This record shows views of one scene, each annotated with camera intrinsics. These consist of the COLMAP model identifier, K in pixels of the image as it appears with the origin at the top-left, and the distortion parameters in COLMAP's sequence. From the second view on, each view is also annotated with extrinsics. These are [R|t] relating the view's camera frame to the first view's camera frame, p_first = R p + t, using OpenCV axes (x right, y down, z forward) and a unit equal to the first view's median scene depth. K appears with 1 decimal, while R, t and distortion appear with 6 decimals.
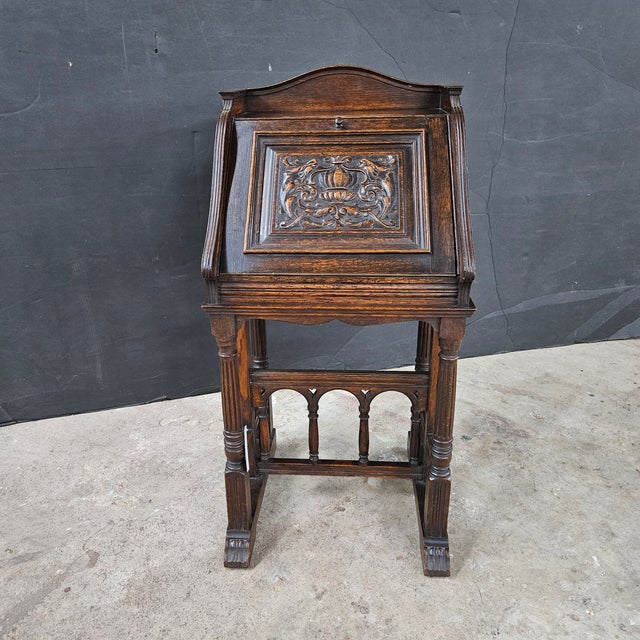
lens RADIAL K [[580.4, 0, 311.3], [0, 580.4, 315.2], [0, 0, 1]] dist [0.033195, 0.000000]
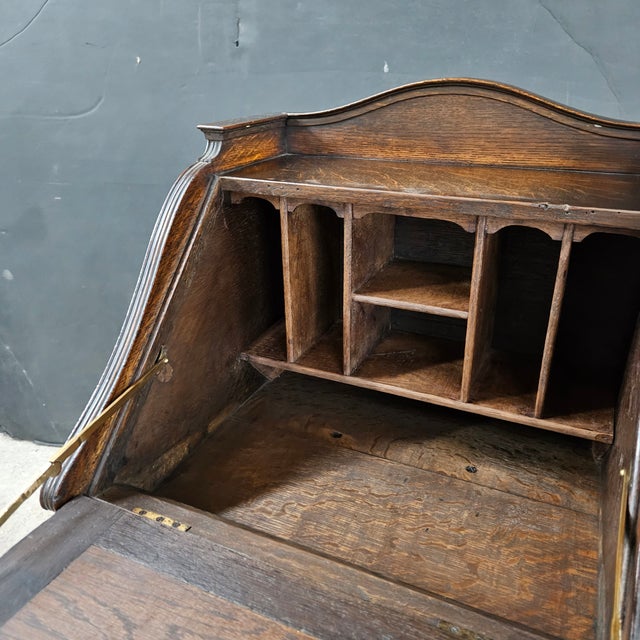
lens RADIAL K [[580.4, 0, 313.8], [0, 580.4, 313.7], [0, 0, 1]] dist [0.033195, 0.000000]
pose [[0.896829, 0.191526, -0.398767, 0.203654], [-0.181349, 0.981367, 0.063492, -0.176241], [0.403497, 0.015374, 0.914852, 0.355292]]
